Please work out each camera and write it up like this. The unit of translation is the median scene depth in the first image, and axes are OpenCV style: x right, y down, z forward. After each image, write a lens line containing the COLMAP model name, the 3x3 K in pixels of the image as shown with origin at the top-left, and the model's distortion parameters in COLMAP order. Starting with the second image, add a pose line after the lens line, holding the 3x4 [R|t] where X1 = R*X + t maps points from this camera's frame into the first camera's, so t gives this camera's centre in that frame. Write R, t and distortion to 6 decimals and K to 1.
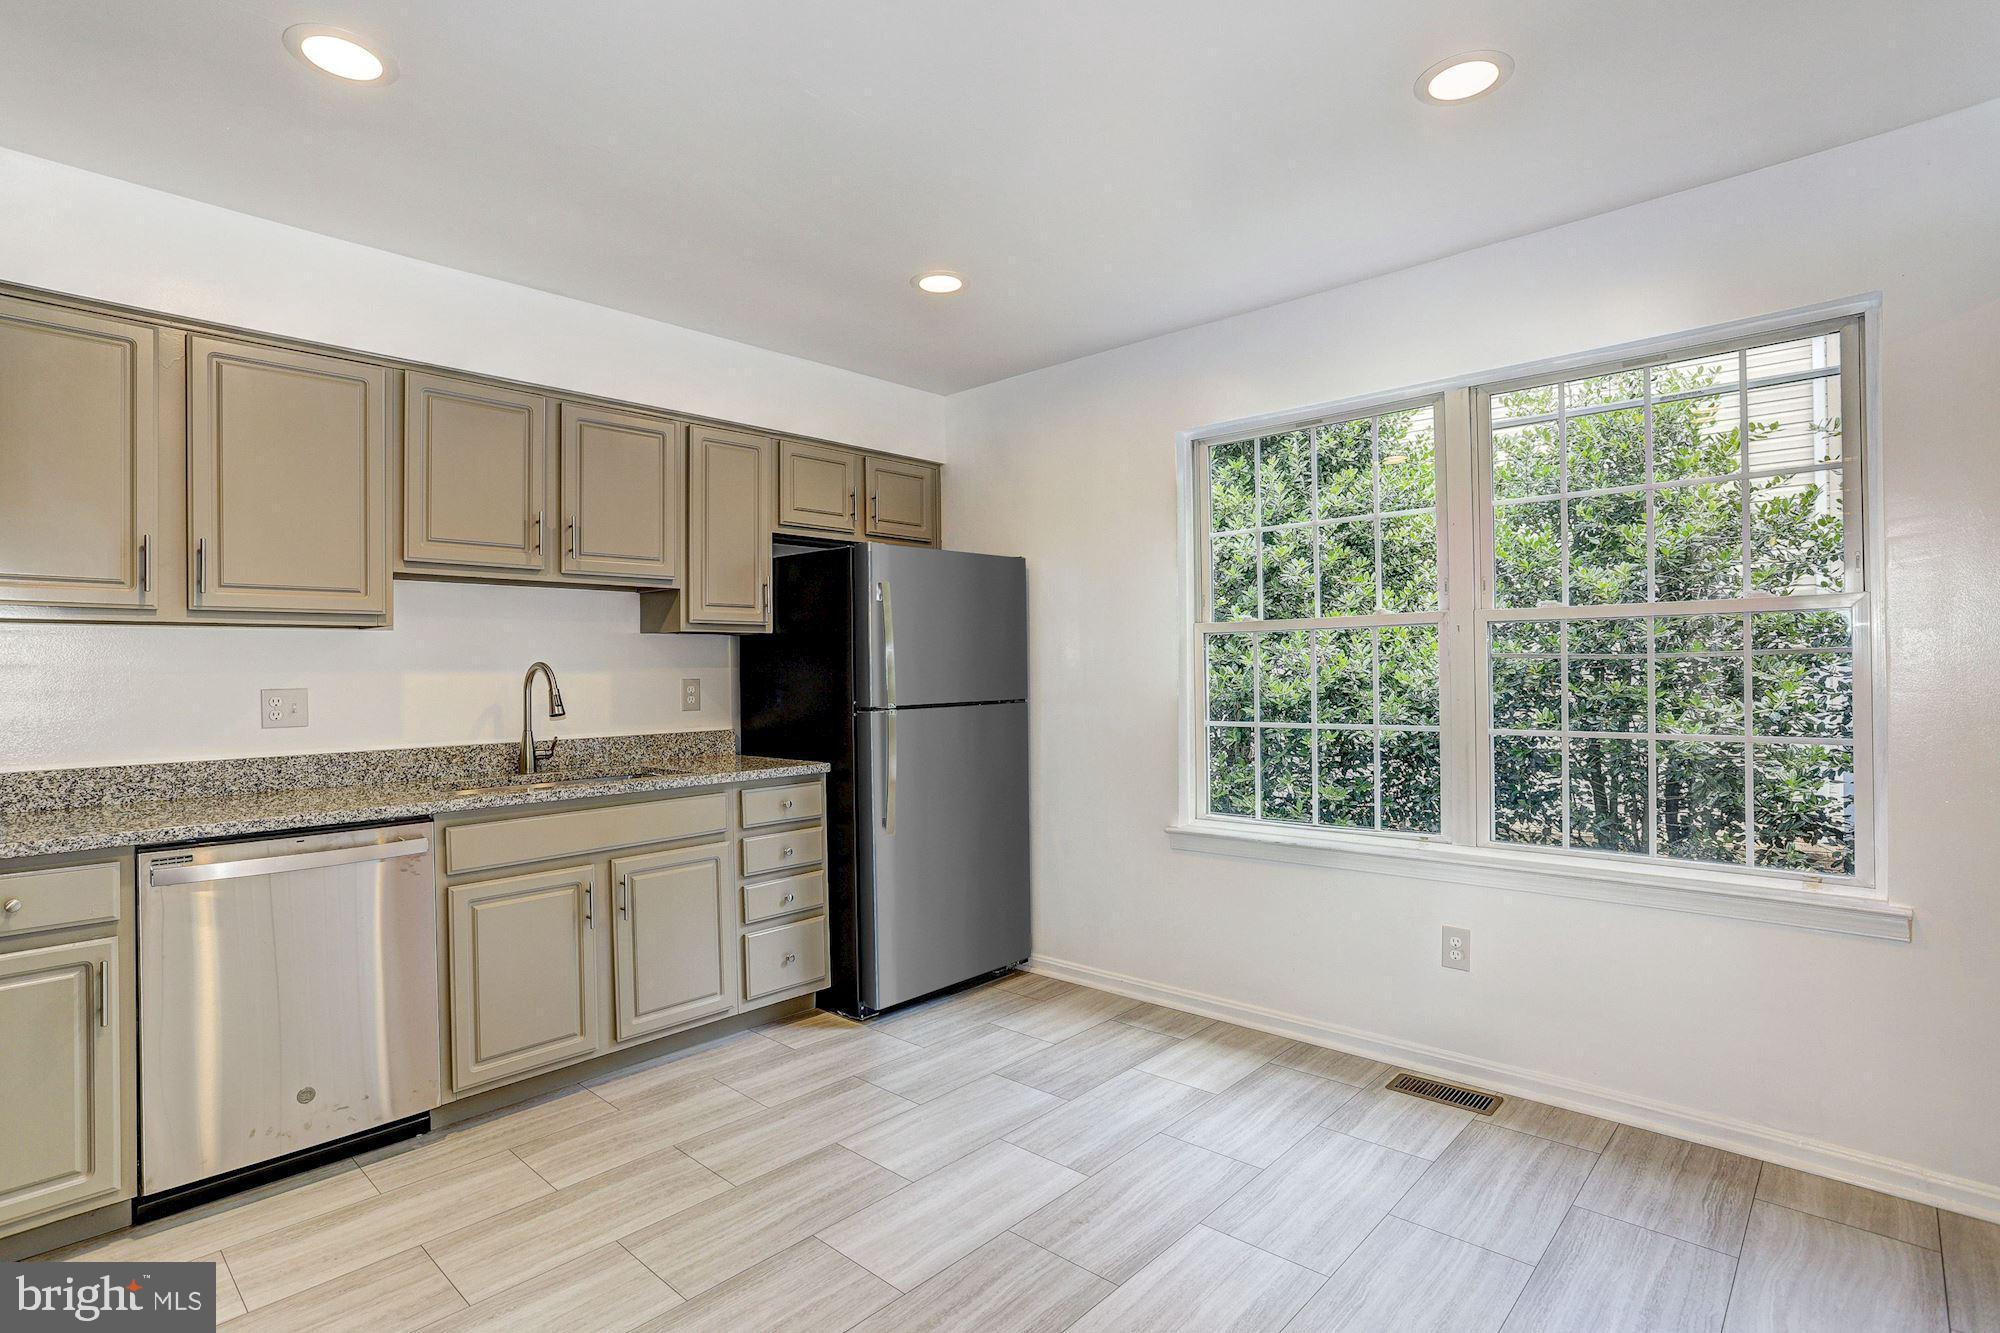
lens RADIAL K [[959.4, 0, 946.0], [0, 959.4, 664.1], [0, 0, 1]] dist [-0.049983, 0.020112]
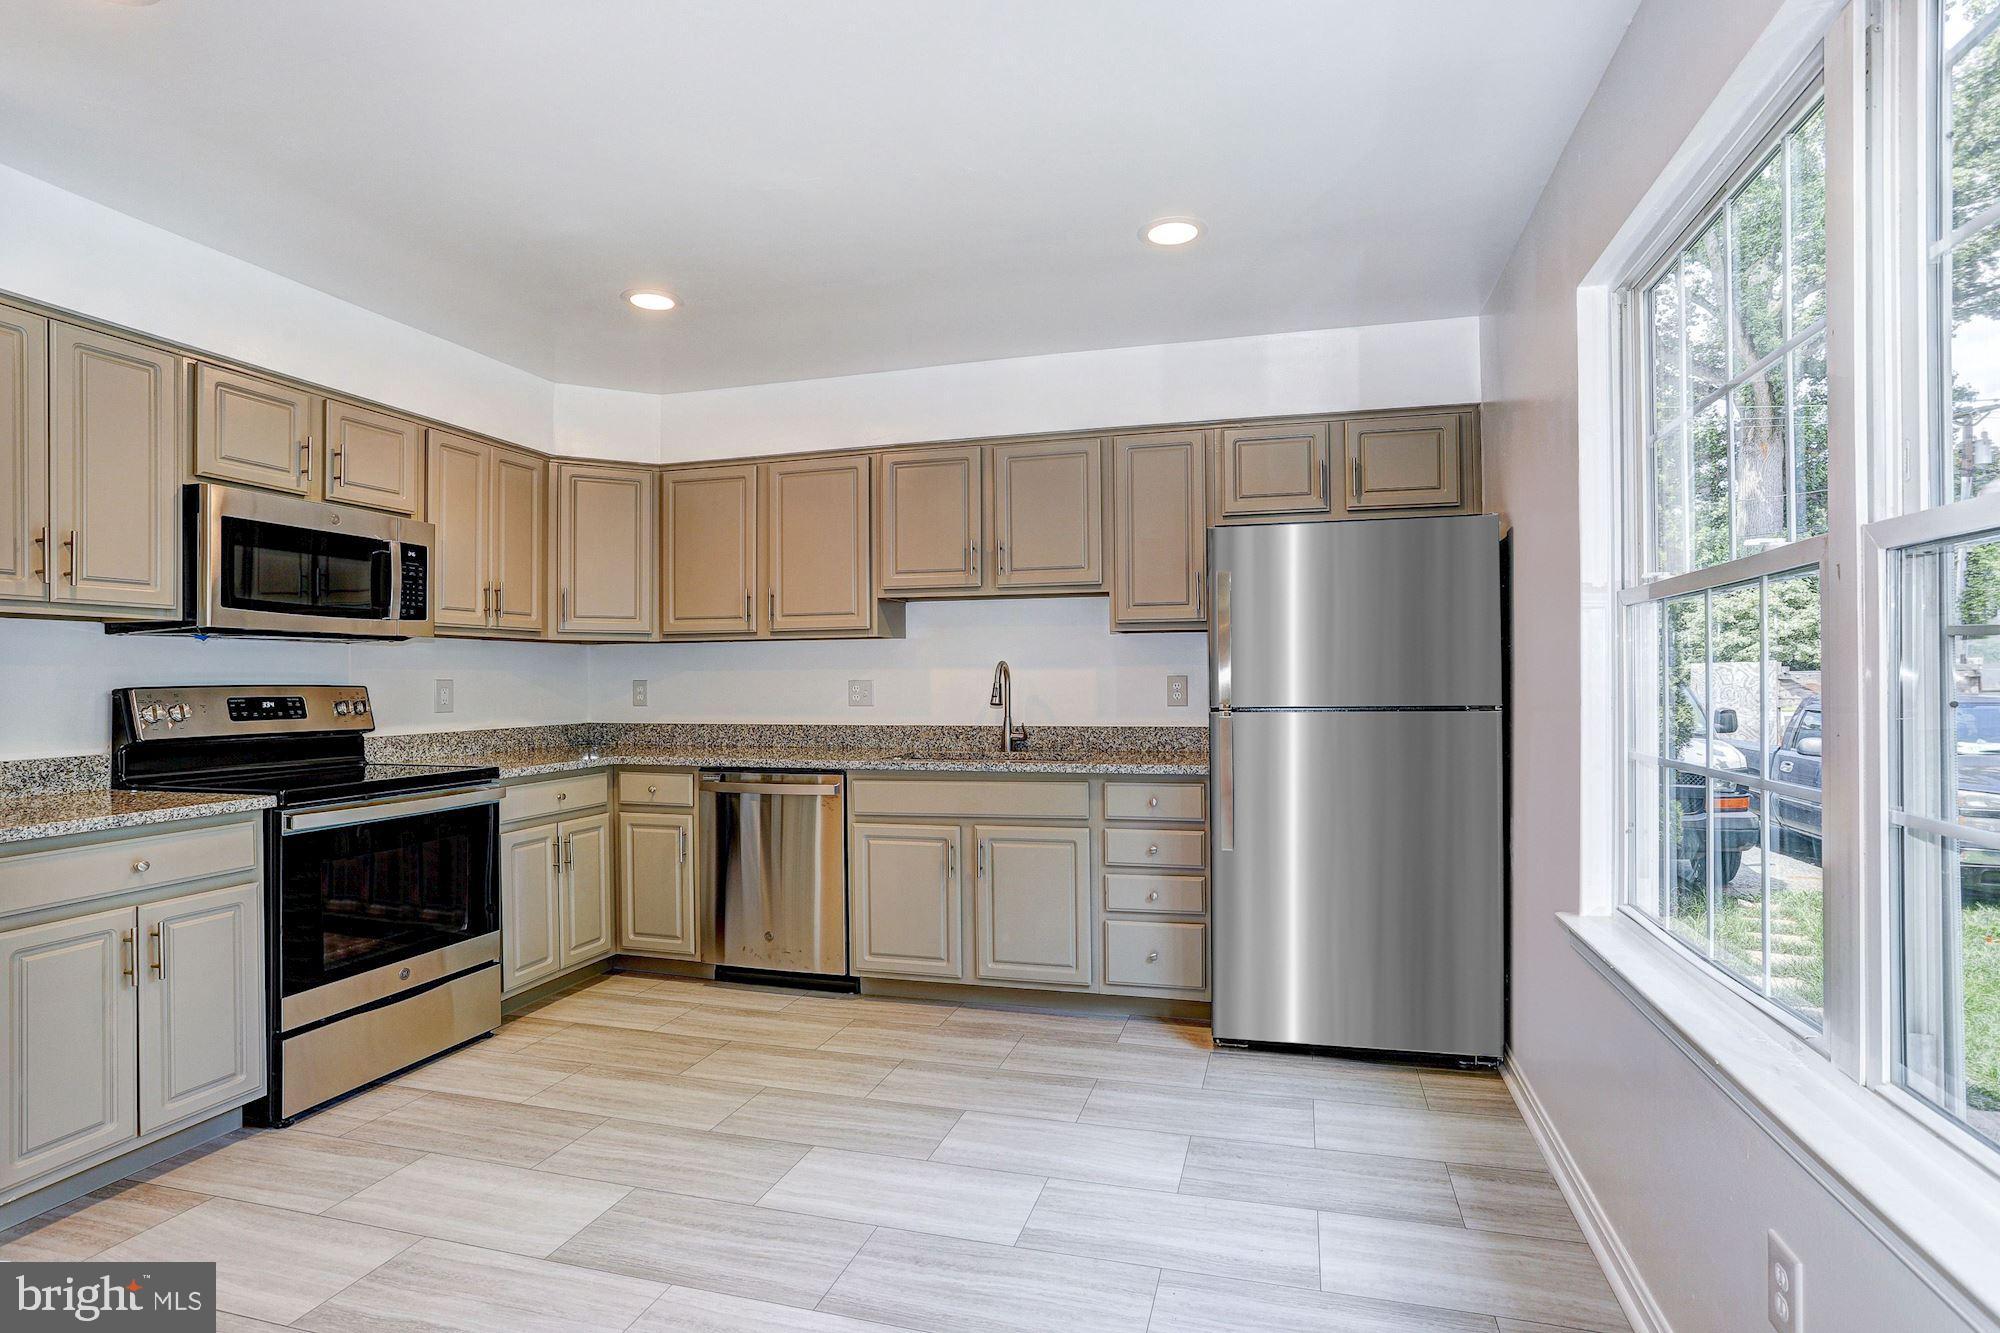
lens RADIAL K [[957.2, 0, 1077.3], [0, 957.2, 672.0], [0, 0, 1]] dist [-0.063912, 0.034947]
pose [[0.515584, 0.005105, -0.856824, 0.754427], [0.006552, 0.999930, 0.009901, 0.000651], [0.856814, -0.010719, 0.515514, 0.494813]]
